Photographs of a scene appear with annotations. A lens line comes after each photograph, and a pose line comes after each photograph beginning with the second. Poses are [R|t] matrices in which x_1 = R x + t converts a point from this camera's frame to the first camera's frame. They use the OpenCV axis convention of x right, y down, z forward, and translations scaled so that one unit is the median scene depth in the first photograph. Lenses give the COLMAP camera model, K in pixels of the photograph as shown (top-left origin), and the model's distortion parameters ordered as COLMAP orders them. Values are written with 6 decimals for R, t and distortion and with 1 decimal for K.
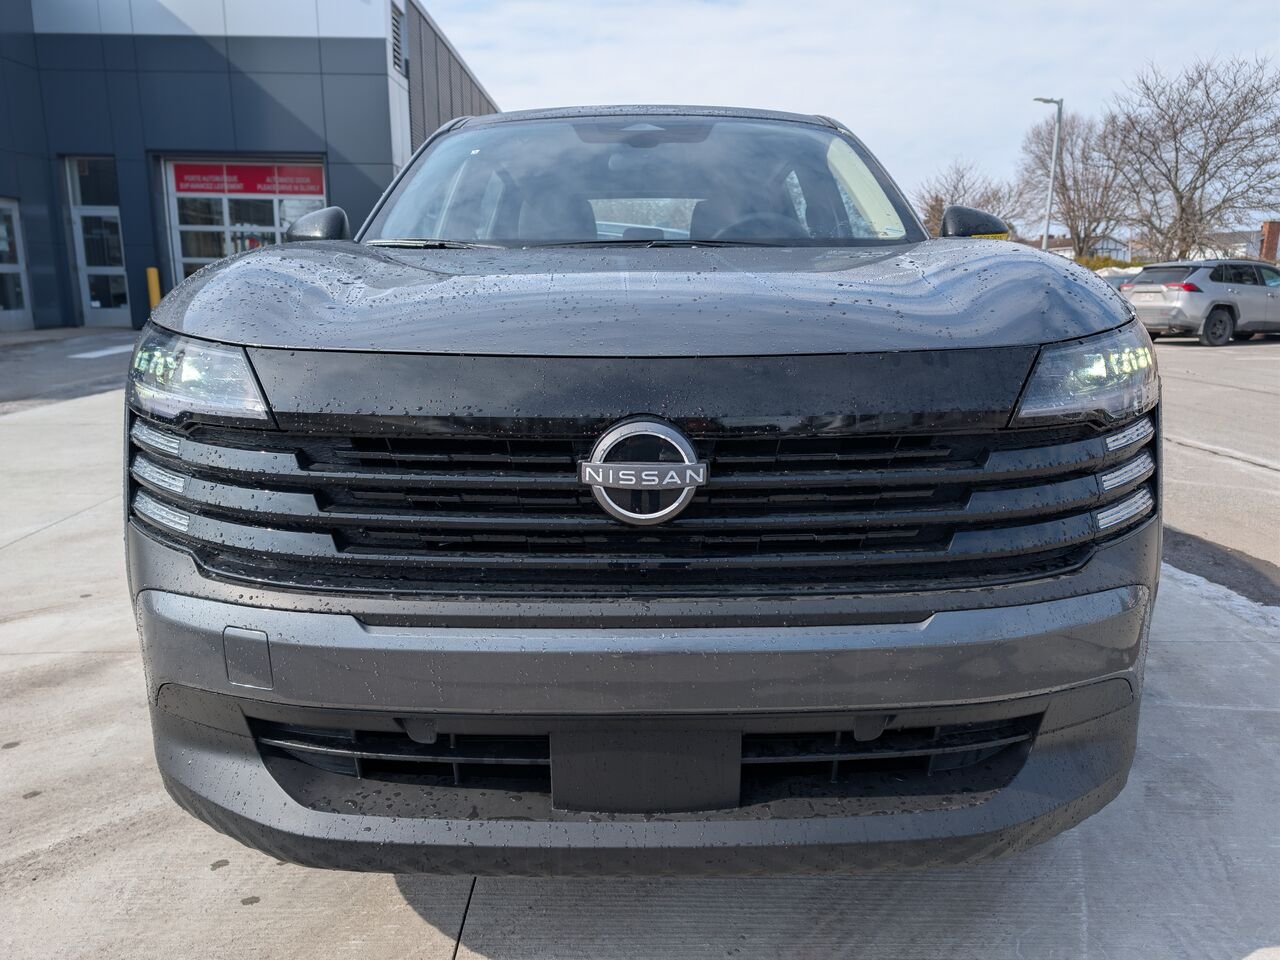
lens RADIAL K [[917.8, 0, 649.2], [0, 917.8, 482.0], [0, 0, 1]] dist [0.027752, -0.020057]
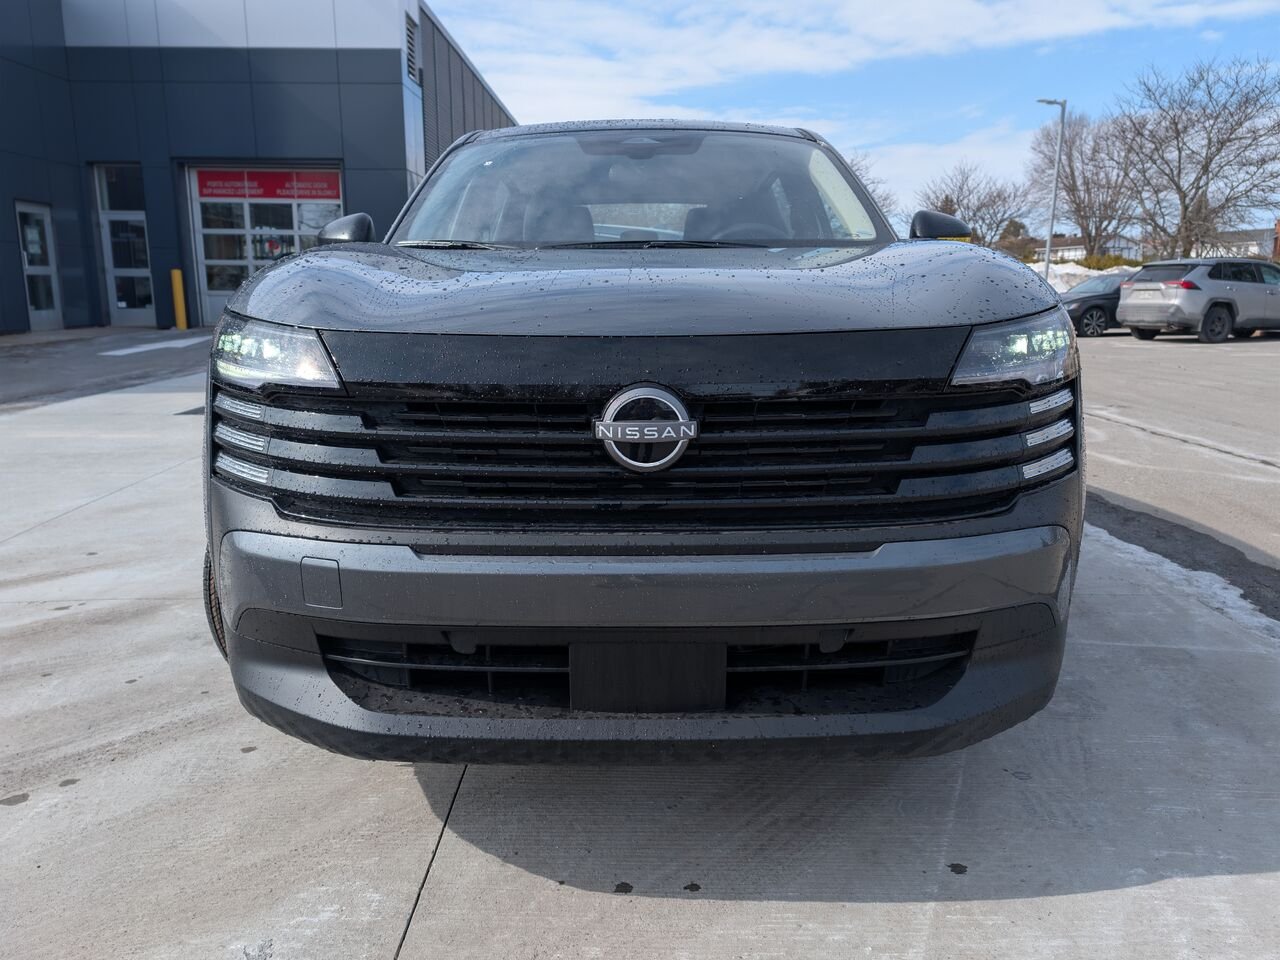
lens RADIAL K [[917.8, 0, 639.2], [0, 917.8, 451.9], [0, 0, 1]] dist [0.027752, -0.020057]
pose [[0.999852, 0.000026, -0.017177, 0.005295], [-0.000569, 0.999501, -0.031581, 0.048805], [0.017167, 0.031586, 0.999354, -0.188063]]
